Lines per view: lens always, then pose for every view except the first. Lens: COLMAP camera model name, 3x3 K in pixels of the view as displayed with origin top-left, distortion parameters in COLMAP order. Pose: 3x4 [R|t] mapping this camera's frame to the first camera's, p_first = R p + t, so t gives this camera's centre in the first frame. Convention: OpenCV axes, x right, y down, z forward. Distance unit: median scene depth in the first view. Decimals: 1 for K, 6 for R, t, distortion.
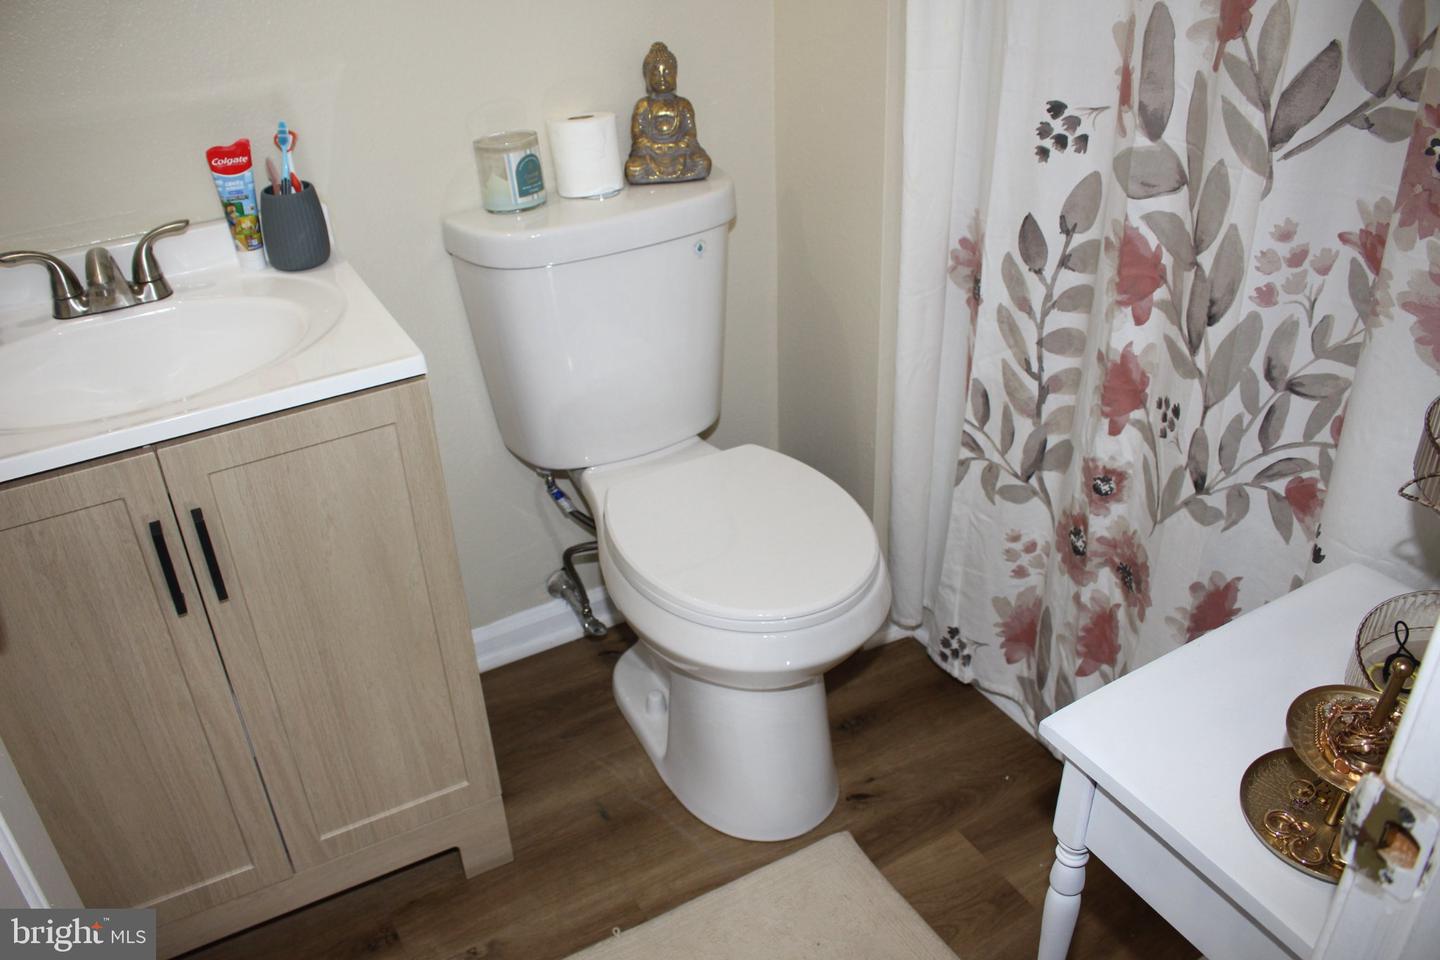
lens RADIAL K [[1195.0, 0, 694.7], [0, 1195.0, 489.5], [0, 0, 1]] dist [-0.157862, 0.129562]
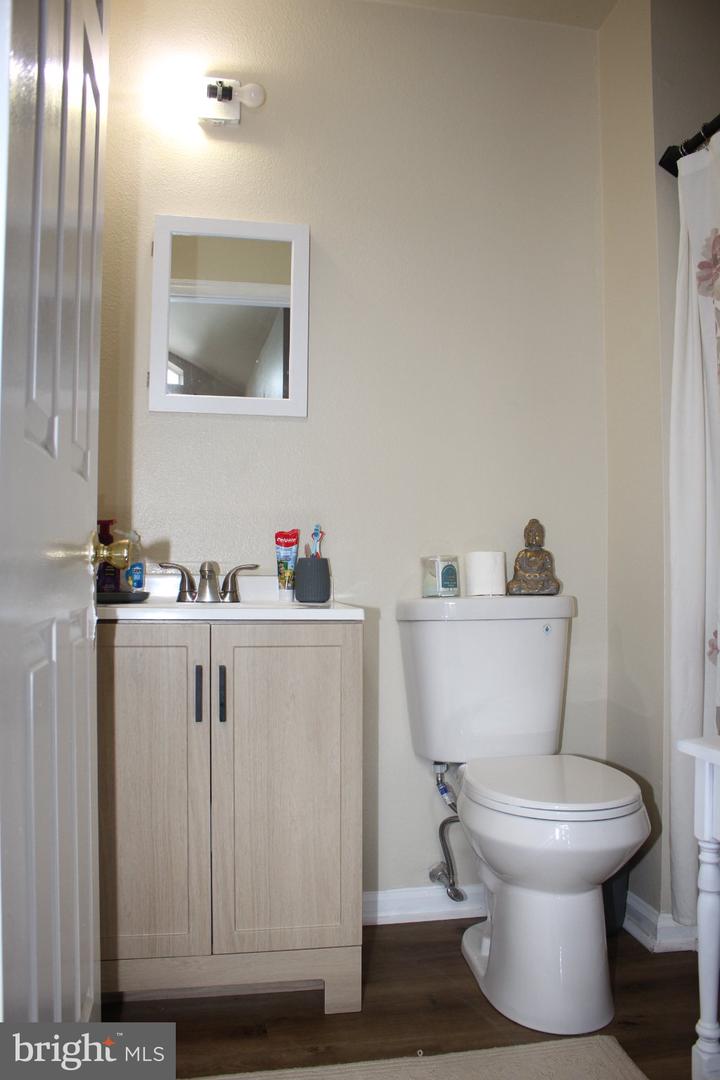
lens RADIAL K [[893.1, 0, 361.7], [0, 893.1, 559.7], [0, 0, 1]] dist [-0.160318, 0.131747]
pose [[0.948539, 0.040083, -0.314113, 0.148208], [-0.200114, 0.844650, -0.496509, 0.388218], [0.245414, 0.533817, 0.809204, -0.101078]]
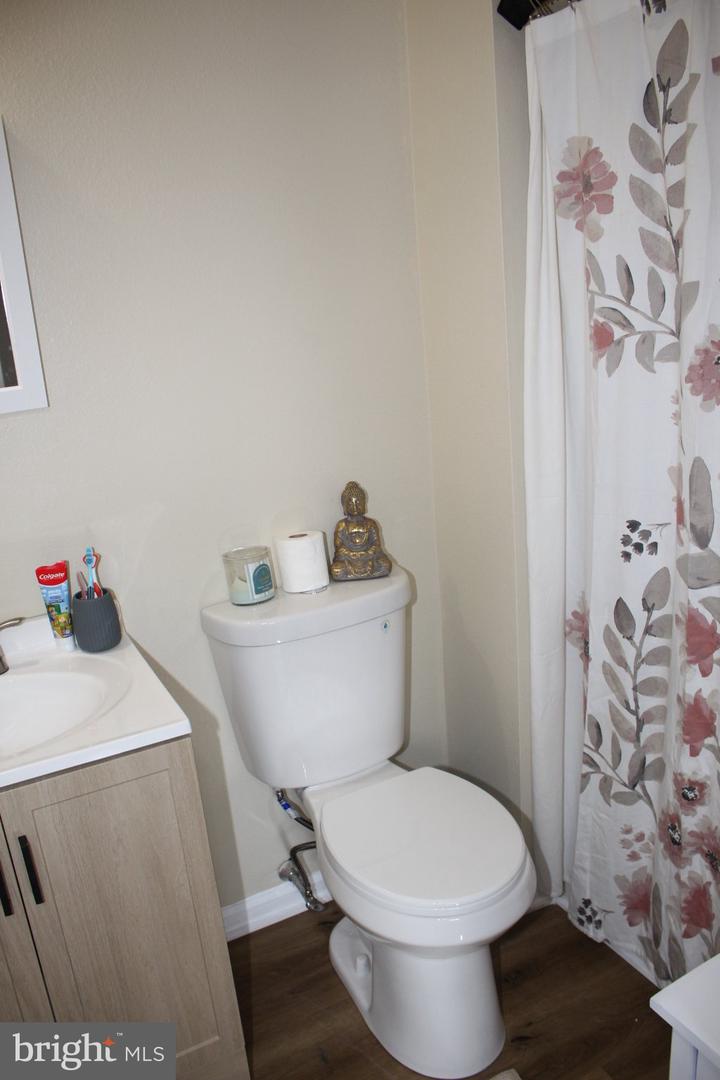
lens RADIAL K [[896.2, 0, 362.3], [0, 896.2, 558.9], [0, 0, 1]] dist [-0.157862, 0.129562]
pose [[0.999256, -0.031399, -0.022387, 0.003493], [0.025532, 0.973761, -0.226134, -0.045301], [0.028900, 0.225394, 0.973839, -0.041066]]
